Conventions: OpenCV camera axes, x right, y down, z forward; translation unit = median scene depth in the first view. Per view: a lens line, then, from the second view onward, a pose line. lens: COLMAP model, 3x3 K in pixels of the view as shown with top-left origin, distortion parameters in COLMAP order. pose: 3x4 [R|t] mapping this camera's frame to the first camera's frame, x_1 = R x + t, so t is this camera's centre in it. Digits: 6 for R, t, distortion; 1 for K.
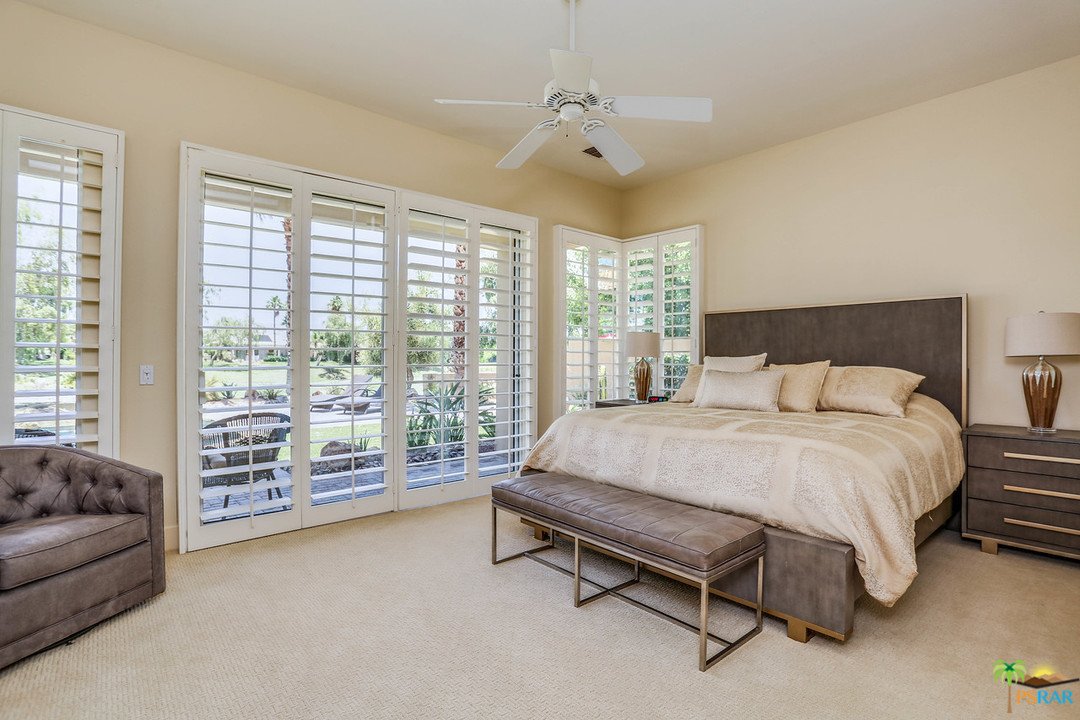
lens RADIAL K [[539.9, 0, 540.0], [0, 539.9, 360.5], [0, 0, 1]] dist [-0.045456, 0.020883]
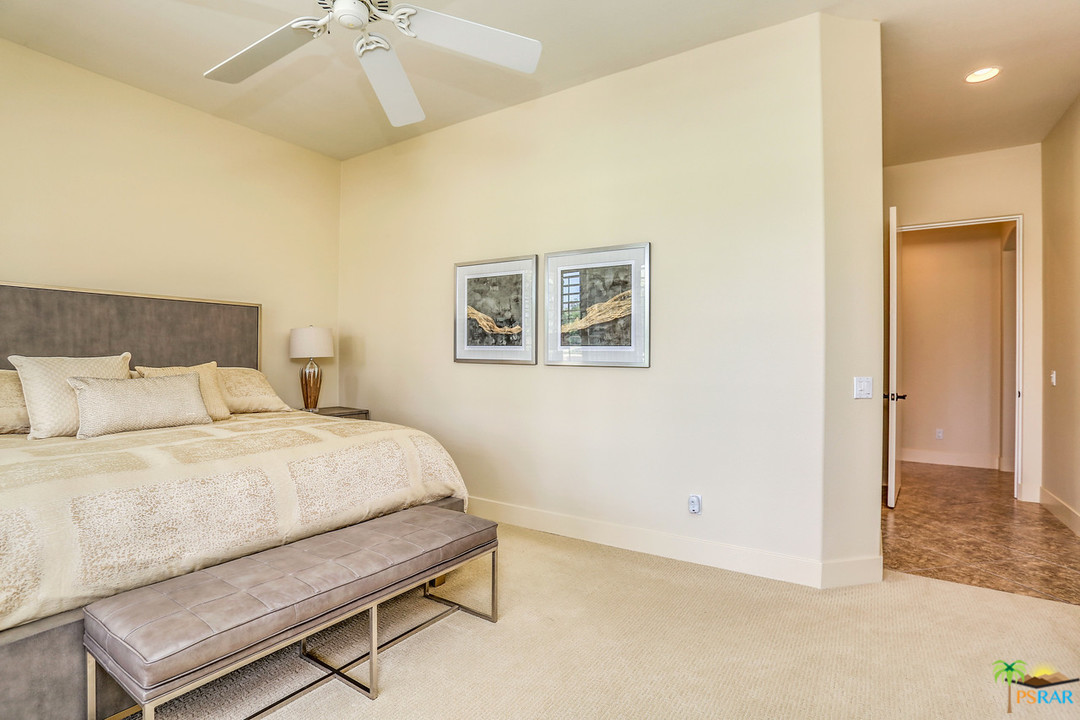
lens RADIAL K [[539.9, 0, 538.7], [0, 539.9, 358.5], [0, 0, 1]] dist [-0.045456, 0.020883]
pose [[-0.274235, -0.004005, 0.961654, -0.466104], [-0.006788, 0.999974, 0.002229, -0.010935], [-0.961639, -0.005917, -0.274255, 0.651687]]
